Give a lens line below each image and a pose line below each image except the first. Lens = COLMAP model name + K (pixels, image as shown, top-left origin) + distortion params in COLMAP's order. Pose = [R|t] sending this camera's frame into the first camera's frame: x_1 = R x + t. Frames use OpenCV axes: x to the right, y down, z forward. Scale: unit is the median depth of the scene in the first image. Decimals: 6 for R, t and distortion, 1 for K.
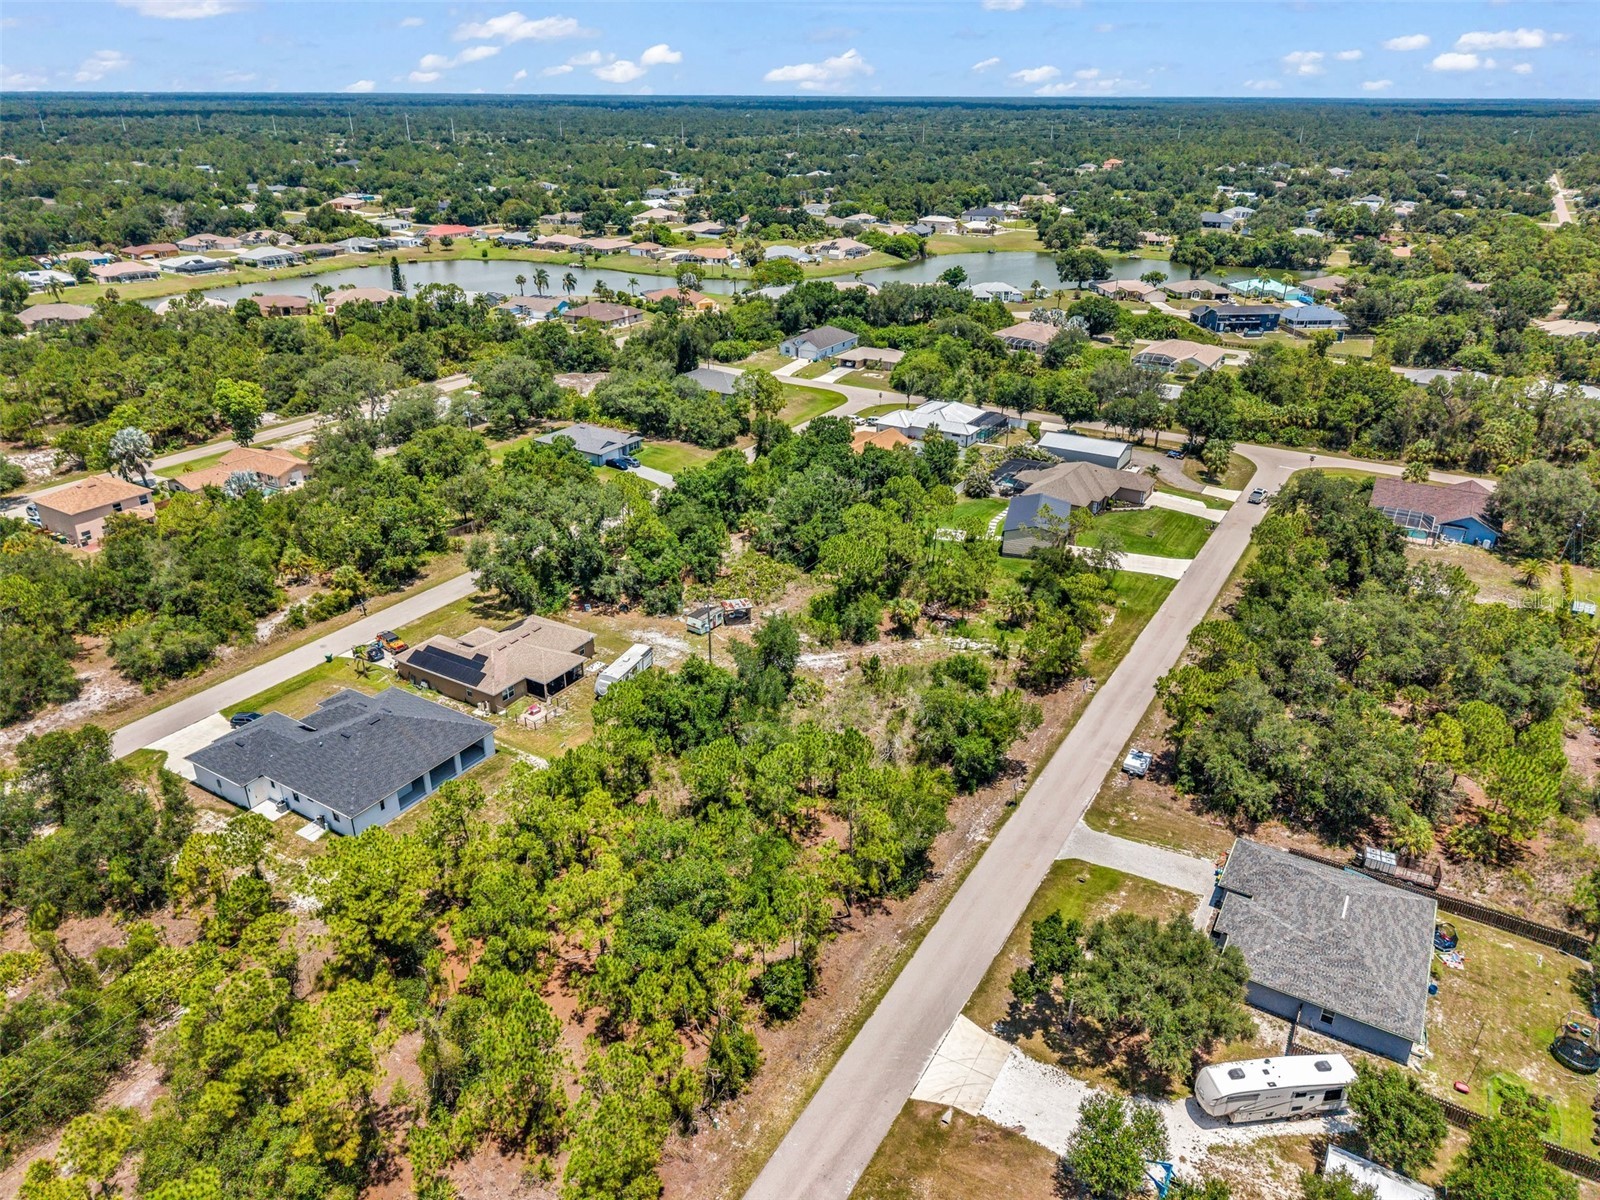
lens RADIAL K [[1069.3, 0, 798.5], [0, 1069.3, 599.2], [0, 0, 1]] dist [0.024400, -0.022096]
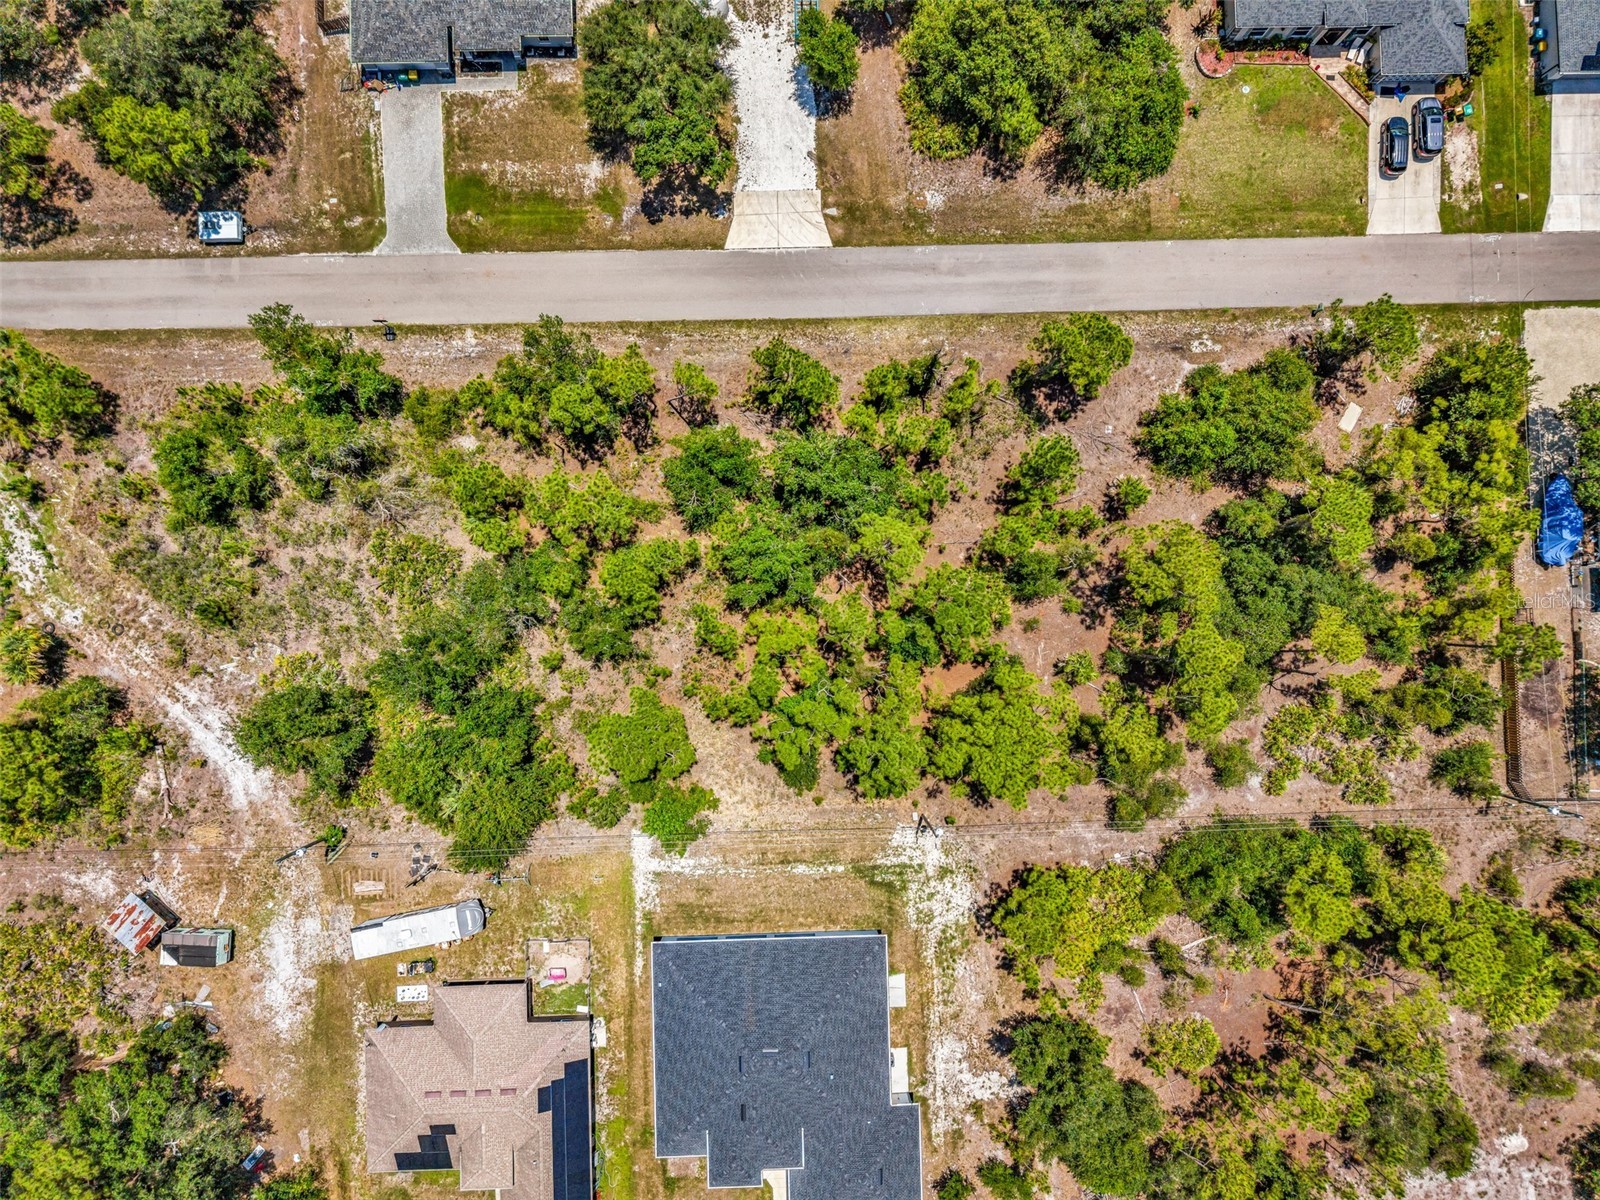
lens RADIAL K [[1070.9, 0, 798.5], [0, 1070.9, 597.4], [0, 0, 1]] dist [0.027547, -0.027529]
pose [[-0.542950, -0.839726, 0.008082, -0.105687], [0.339761, -0.210861, 0.916570, -0.358001], [-0.767963, 0.500397, 0.399793, 0.381138]]
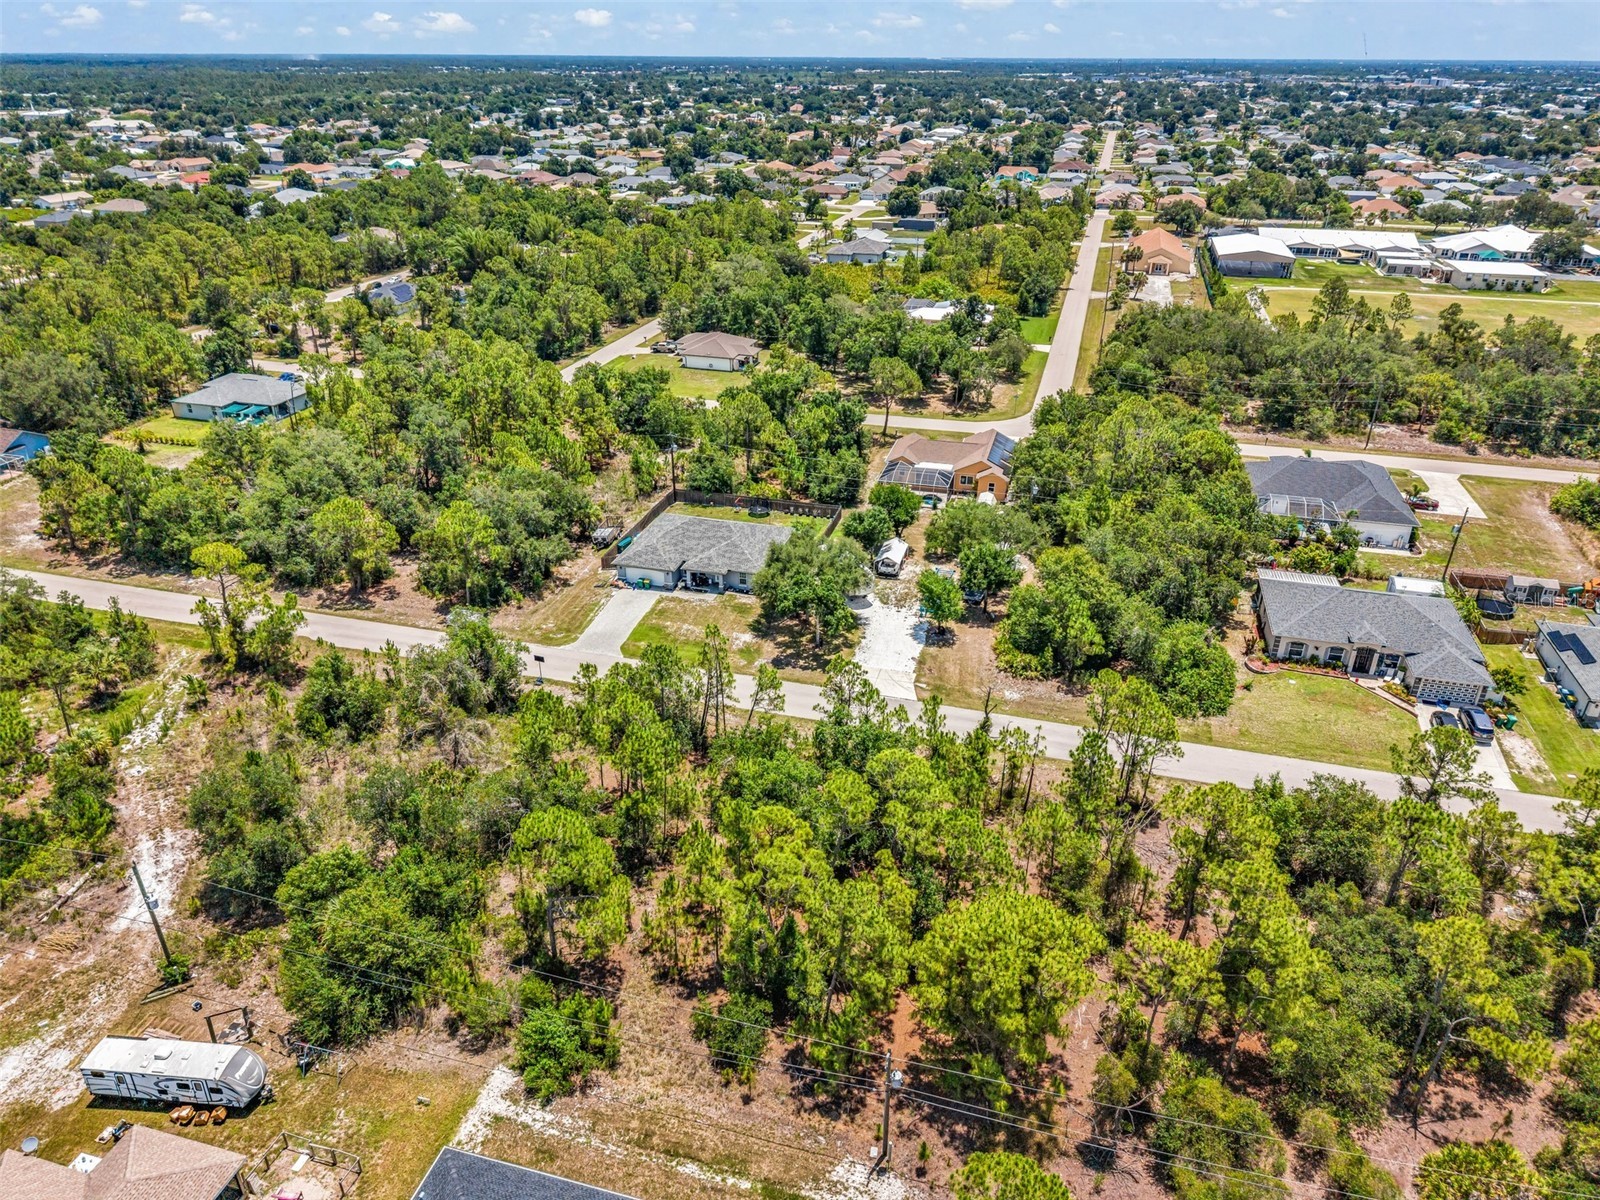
lens RADIAL K [[1063.8, 0, 799.1], [0, 1063.8, 607.5], [0, 0, 1]] dist [0.029831, -0.029149]
pose [[-0.275953, -0.447060, 0.850875, -0.479309], [0.404758, 0.748879, 0.524740, -0.197858], [-0.871792, 0.489201, -0.025704, 0.561882]]
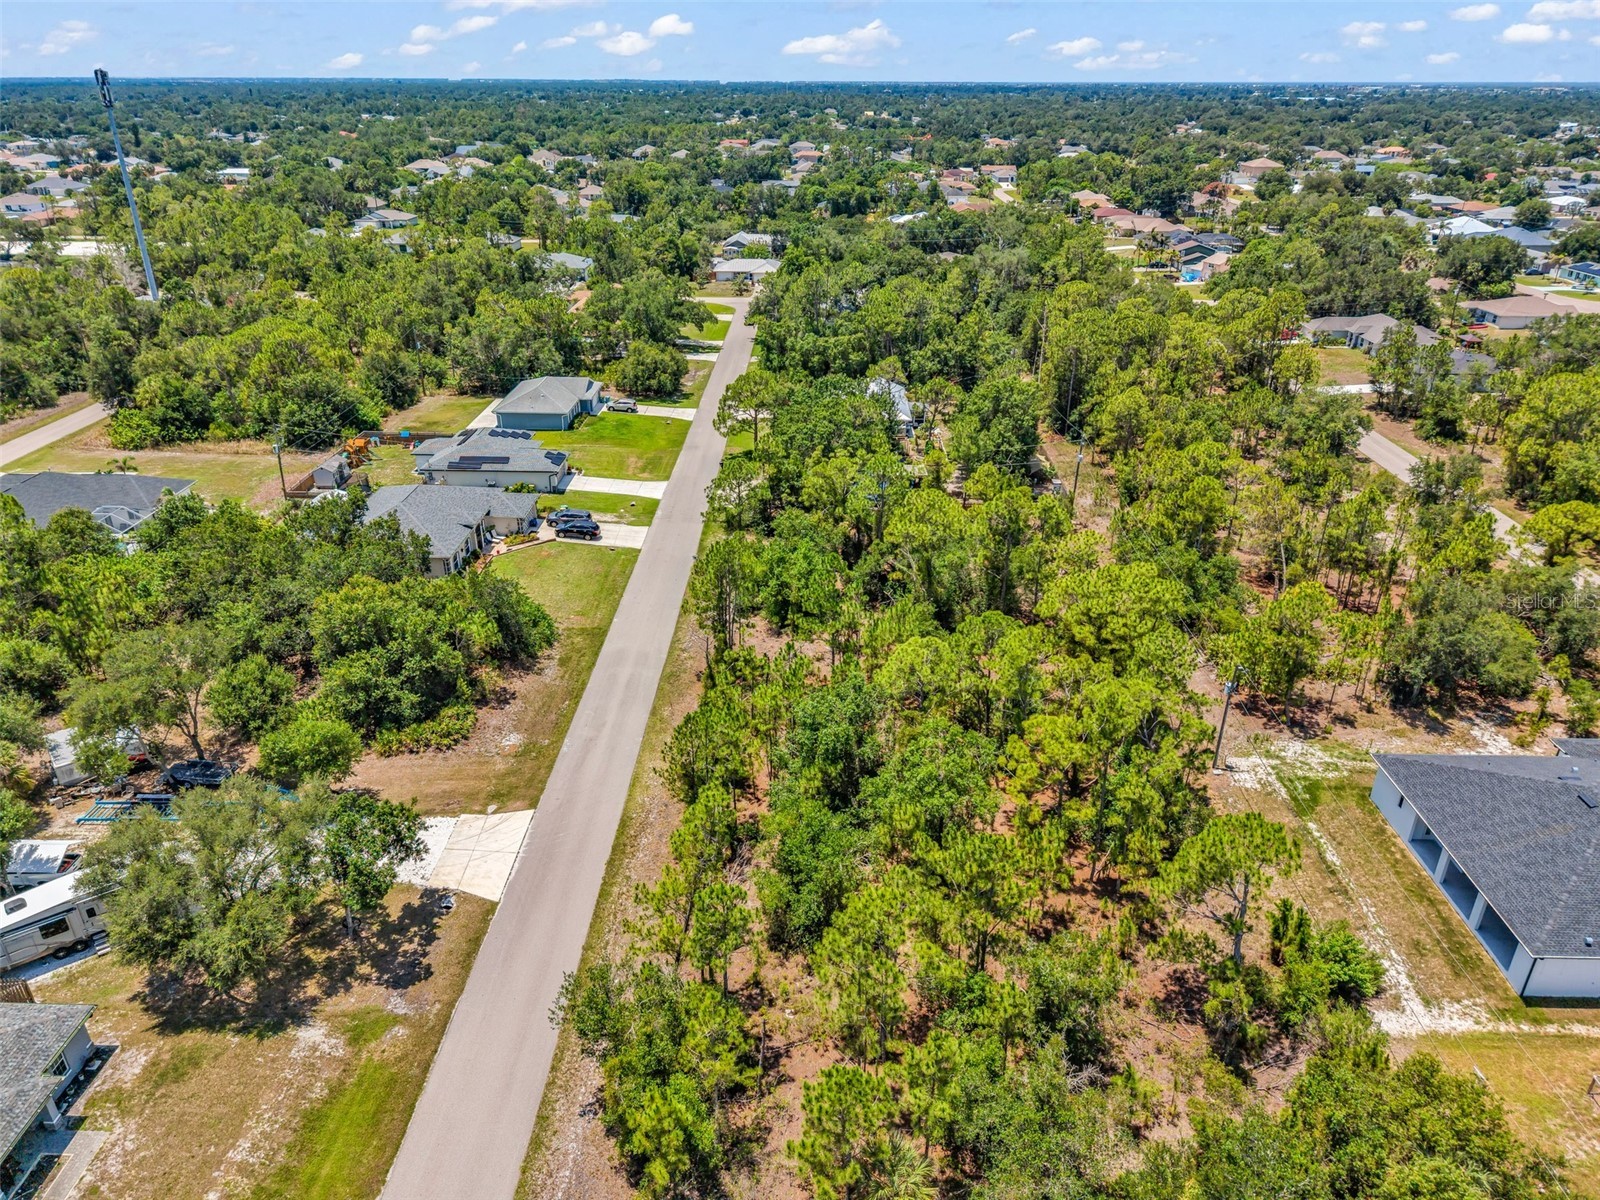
lens RADIAL K [[1069.3, 0, 798.5], [0, 1069.3, 599.2], [0, 0, 1]] dist [0.024400, -0.022096]
pose [[-0.865931, 0.212277, -0.452881, 0.148076], [-0.219634, 0.652111, 0.725612, -0.201828], [0.449359, 0.727798, -0.518060, 0.741593]]
